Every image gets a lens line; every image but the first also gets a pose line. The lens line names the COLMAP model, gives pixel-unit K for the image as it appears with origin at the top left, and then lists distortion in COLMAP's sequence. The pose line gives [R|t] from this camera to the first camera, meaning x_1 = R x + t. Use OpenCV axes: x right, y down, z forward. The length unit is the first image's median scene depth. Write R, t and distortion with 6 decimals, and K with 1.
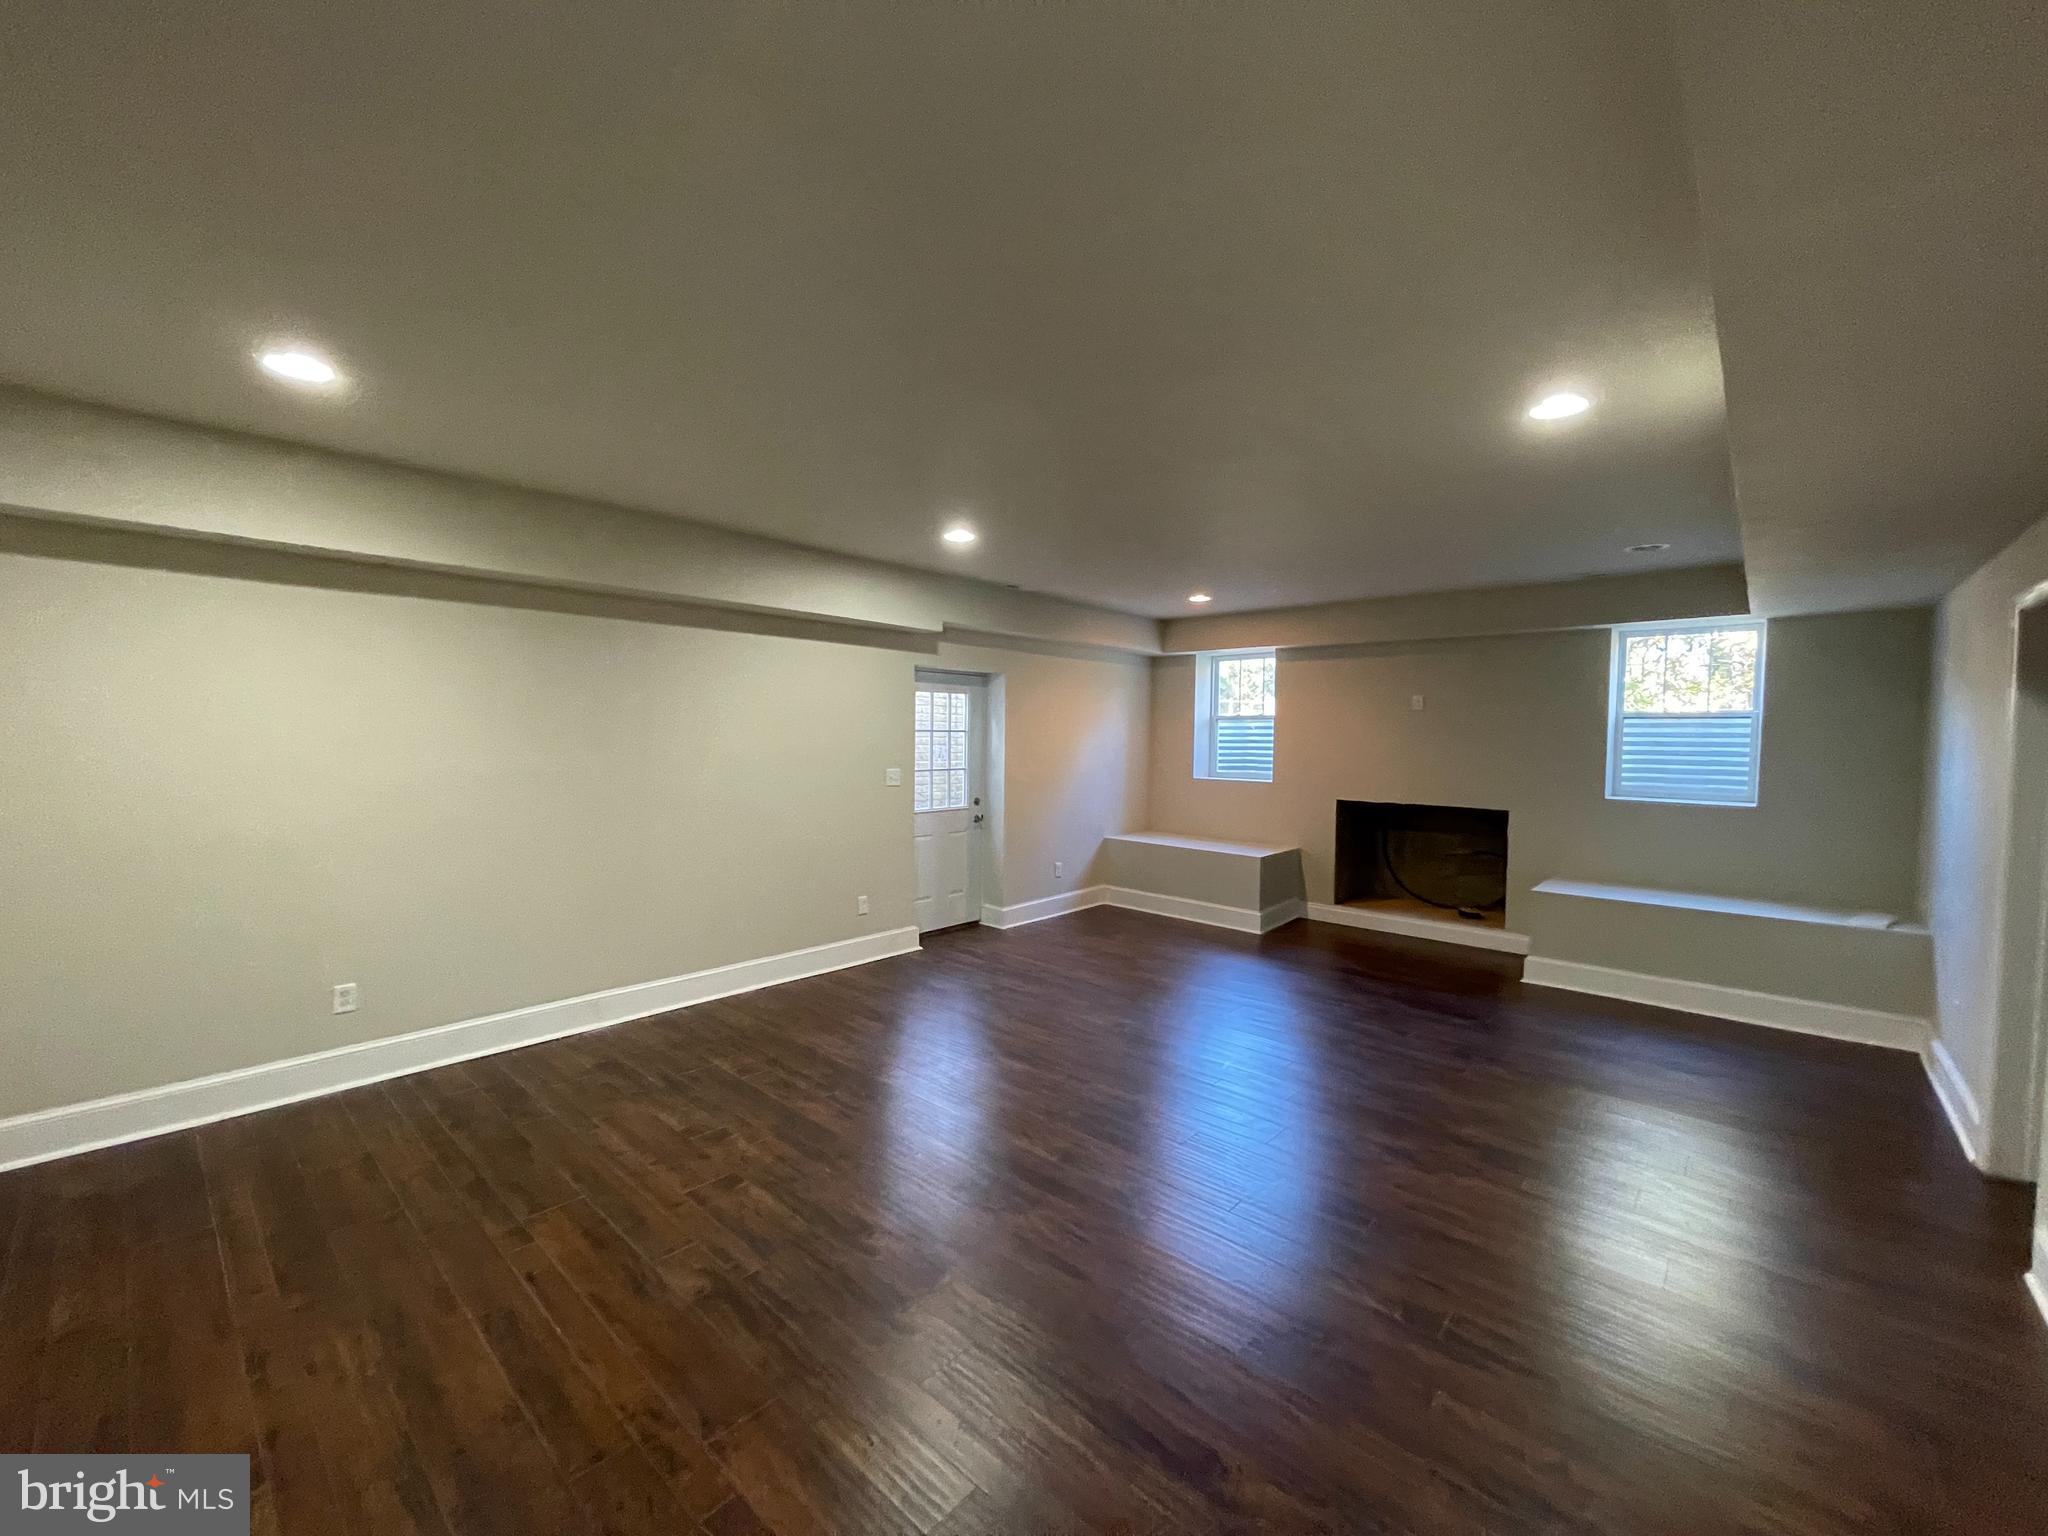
lens RADIAL K [[821.9, 0, 1017.1], [0, 821.9, 770.7], [0, 0, 1]] dist [-0.002582, -0.000054]
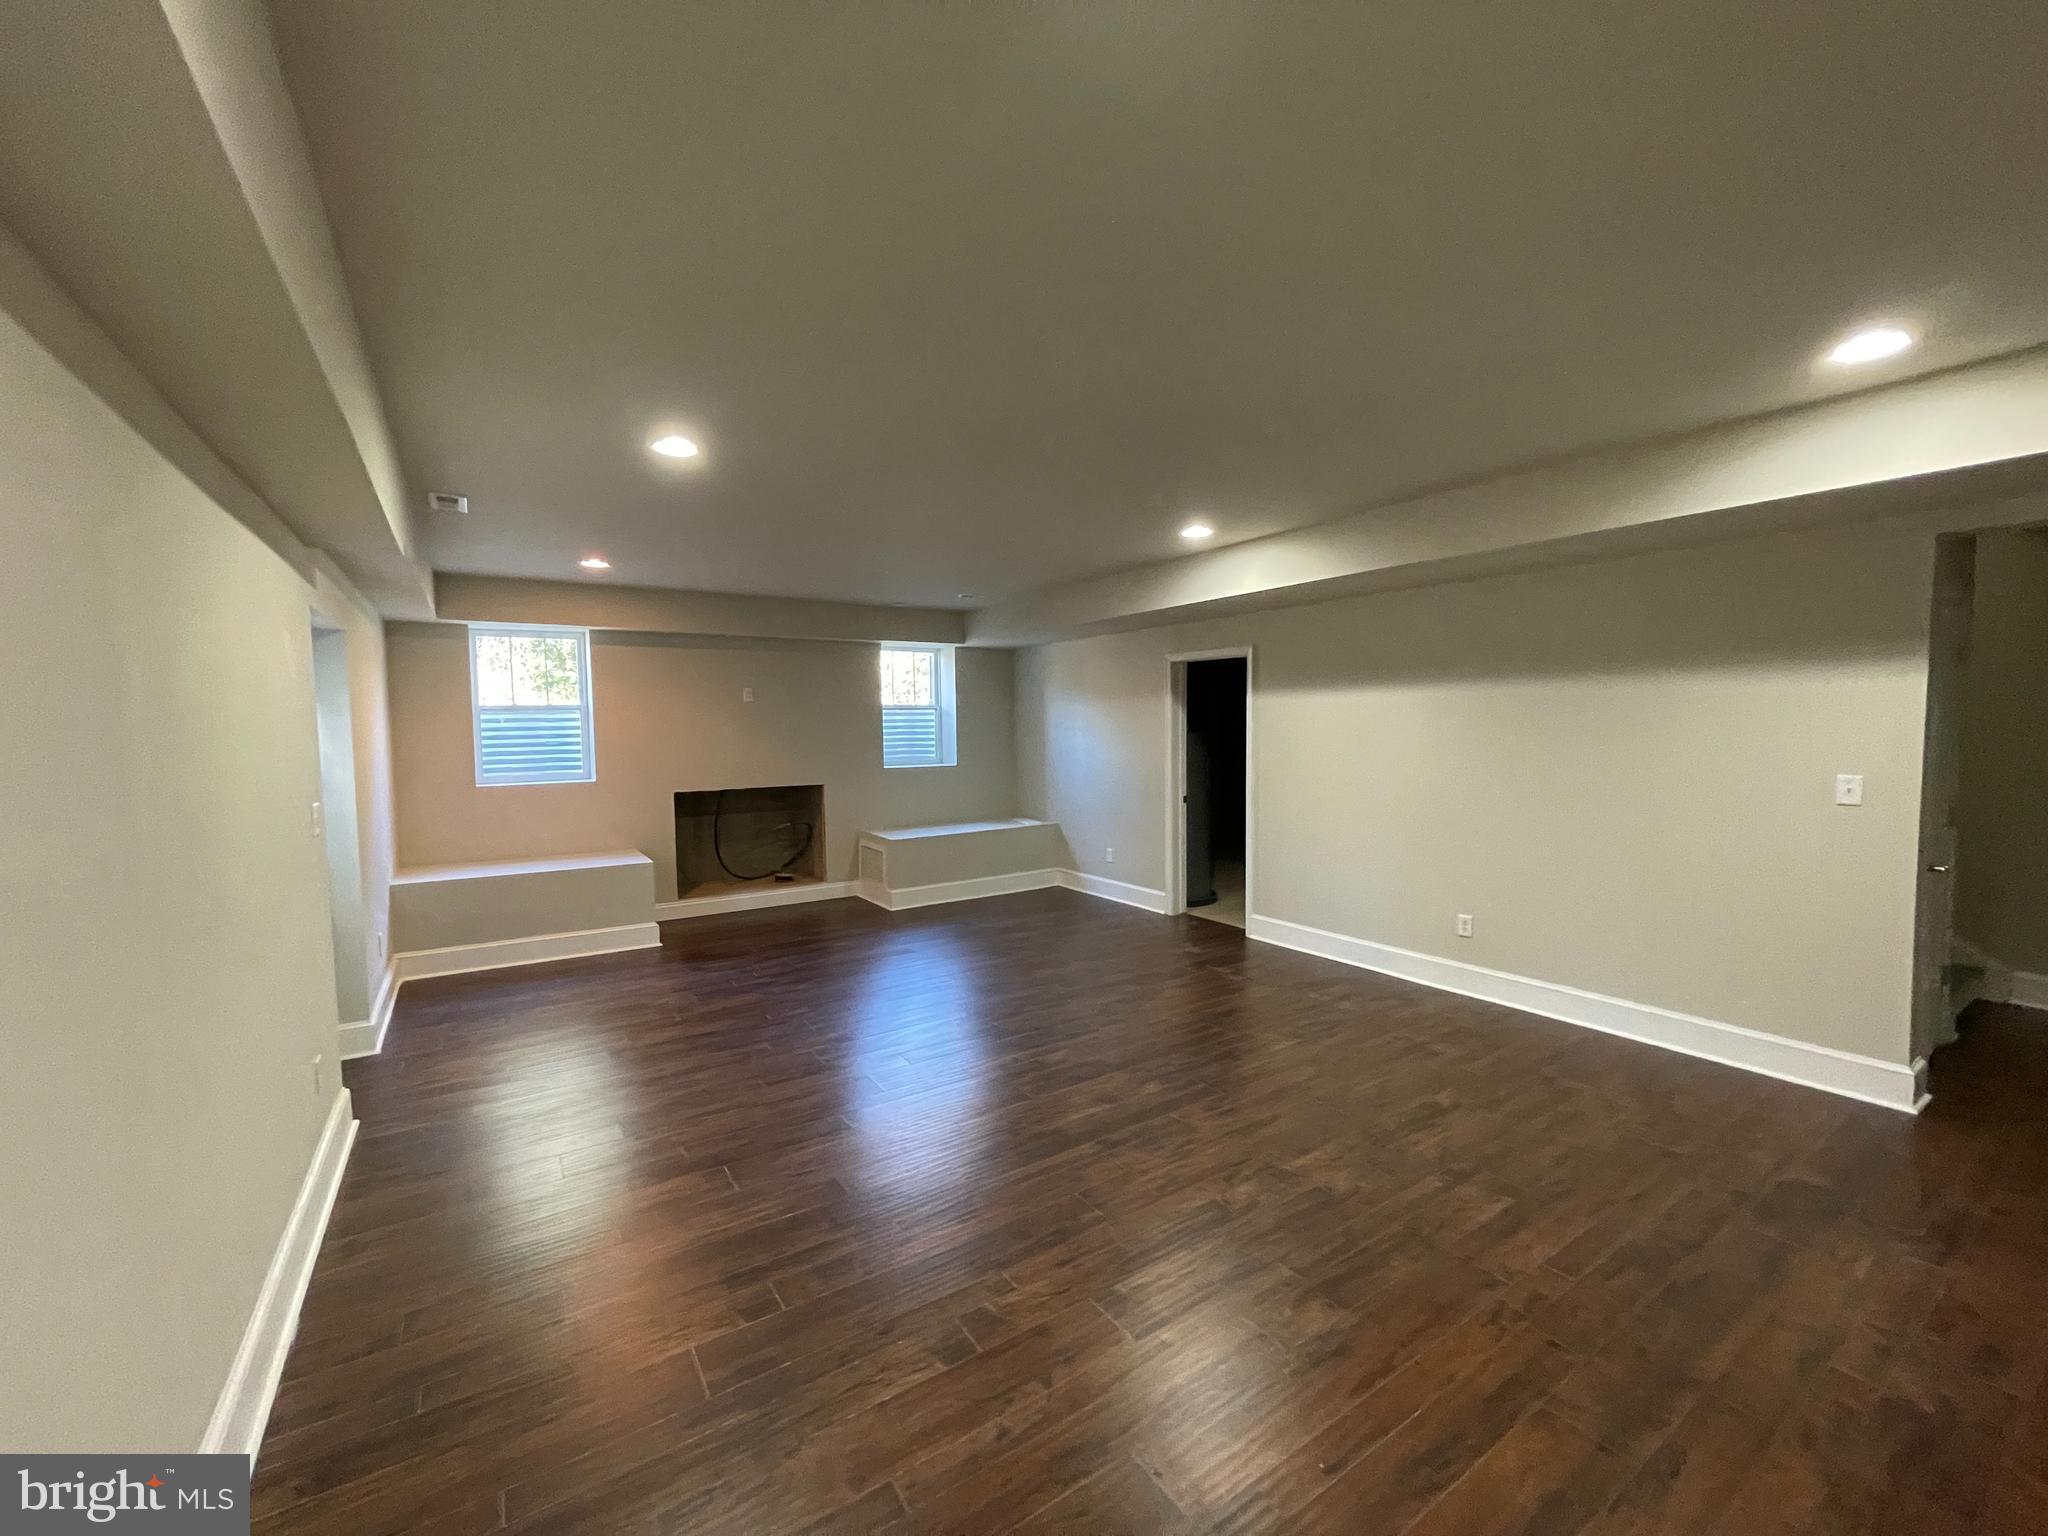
lens RADIAL K [[821.9, 0, 1017.1], [0, 821.9, 770.7], [0, 0, 1]] dist [-0.002582, -0.000054]
pose [[0.248727, -0.069401, 0.966084, -0.552095], [0.060656, 0.996588, 0.055976, -0.025208], [-0.966672, 0.044676, 0.252088, 0.440590]]
